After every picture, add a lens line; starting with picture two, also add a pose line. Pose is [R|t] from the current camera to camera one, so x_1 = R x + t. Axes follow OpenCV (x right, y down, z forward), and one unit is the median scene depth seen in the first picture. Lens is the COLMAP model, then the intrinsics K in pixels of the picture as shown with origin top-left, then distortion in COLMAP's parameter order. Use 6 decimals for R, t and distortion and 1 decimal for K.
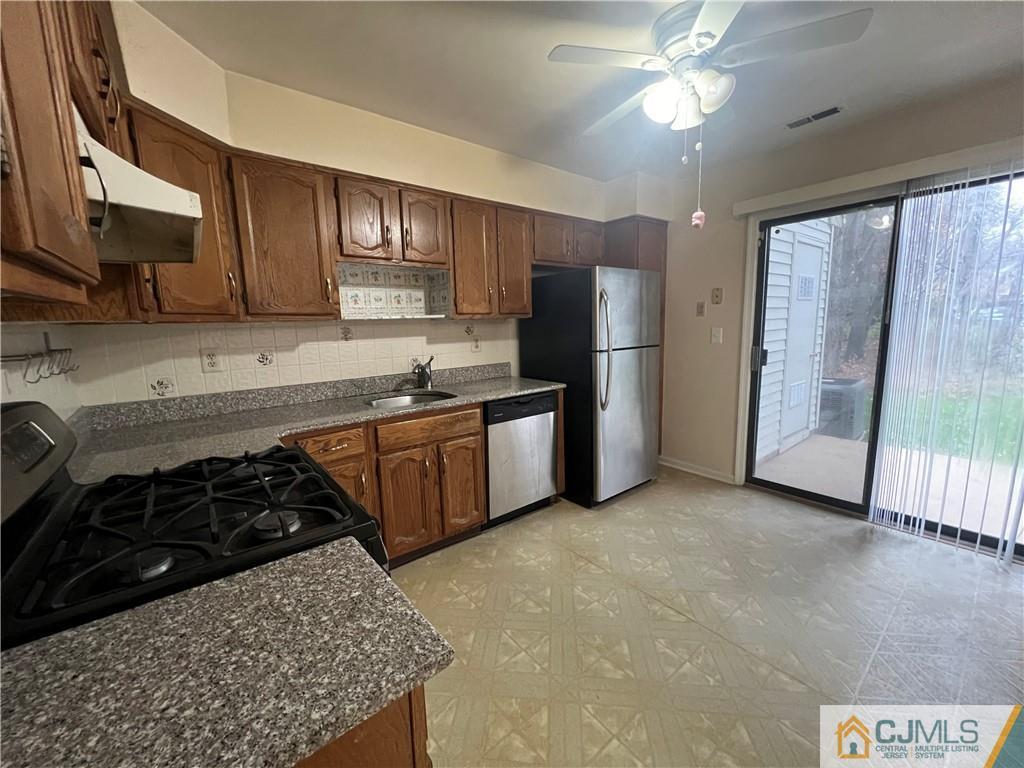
lens RADIAL K [[409.4, 0, 514.0], [0, 409.4, 382.6], [0, 0, 1]] dist [-0.001484, -0.000215]
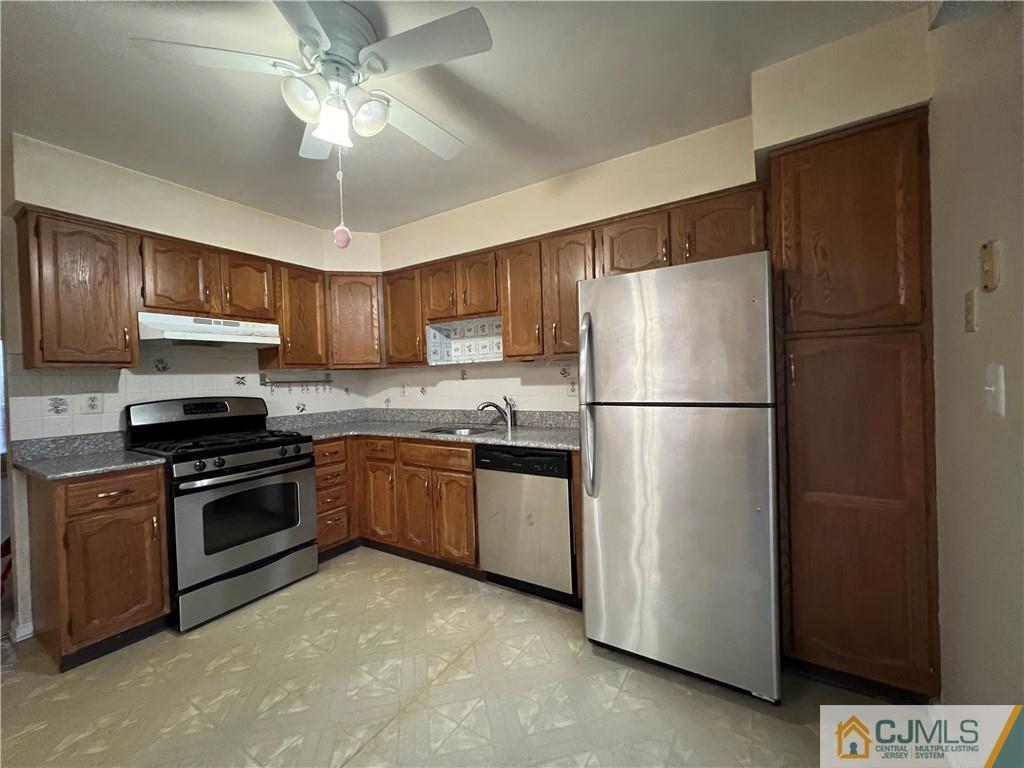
lens RADIAL K [[409.4, 0, 511.9], [0, 409.4, 381.9], [0, 0, 1]] dist [-0.001484, -0.000215]
pose [[0.323531, 0.024688, -0.945896, 0.883784], [-0.118230, 0.992880, -0.014525, -0.097084], [0.938802, 0.116533, 0.324146, 0.728254]]
